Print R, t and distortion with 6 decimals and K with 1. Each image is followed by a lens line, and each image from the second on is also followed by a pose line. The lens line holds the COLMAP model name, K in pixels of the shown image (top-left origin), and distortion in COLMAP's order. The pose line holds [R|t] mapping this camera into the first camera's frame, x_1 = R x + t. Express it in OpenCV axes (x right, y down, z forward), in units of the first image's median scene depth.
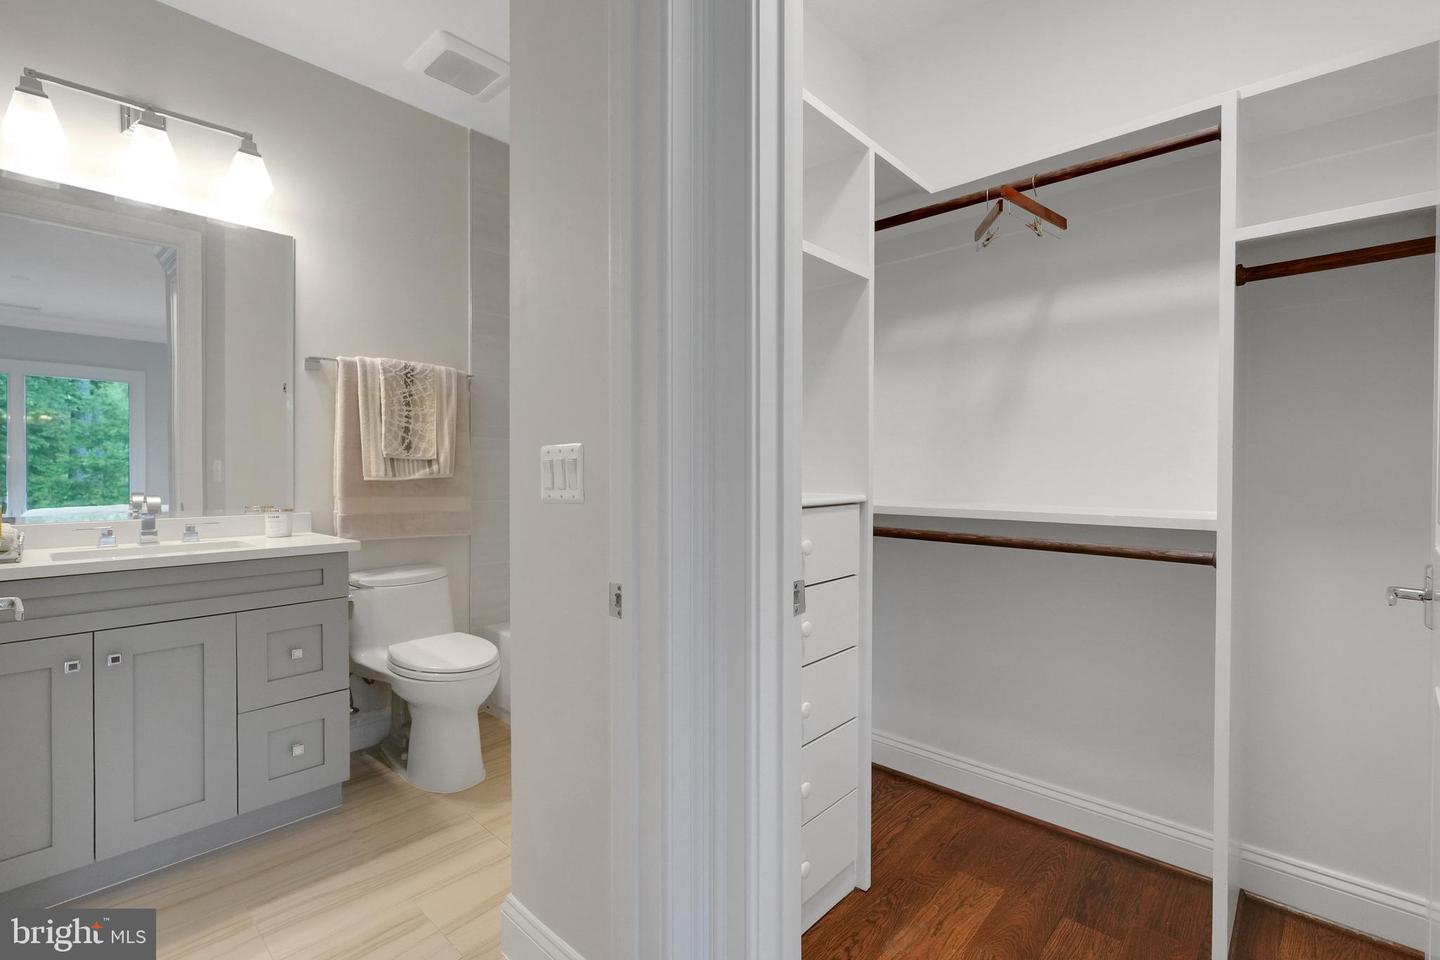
lens RADIAL K [[646.0, 0, 717.6], [0, 646.0, 477.4], [0, 0, 1]] dist [-0.003612, -0.000202]
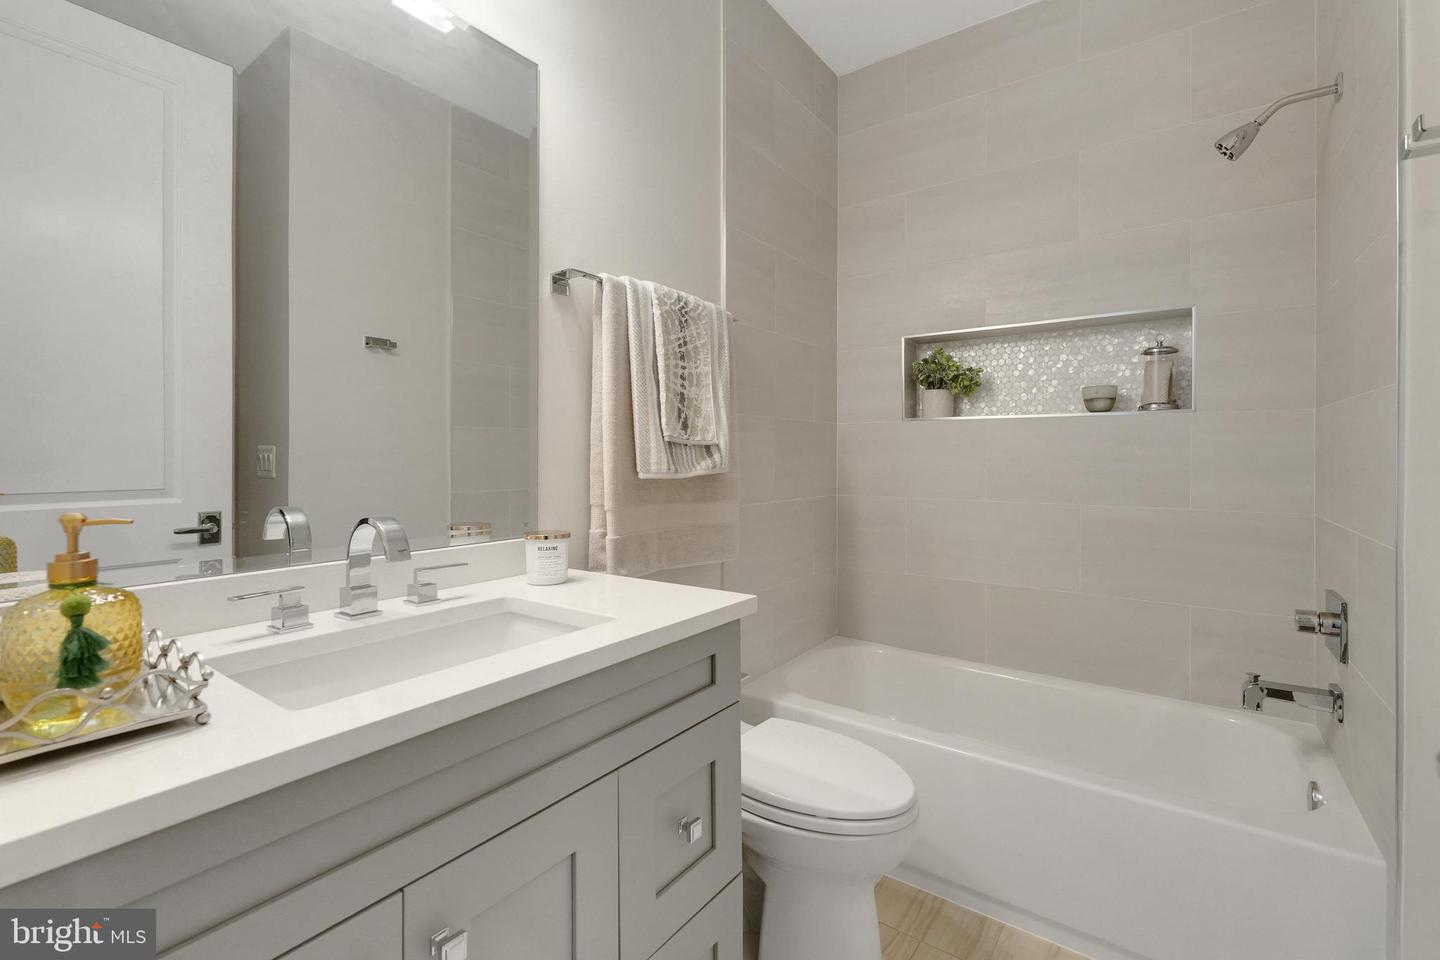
lens RADIAL K [[646.0, 0, 734.7], [0, 646.0, 453.4], [0, 0, 1]] dist [-0.003612, -0.000202]
pose [[0.991729, 0.005731, 0.128225, -0.512707], [-0.004747, 0.999957, -0.007978, -0.014327], [-0.128265, 0.007303, 0.991713, 0.367821]]
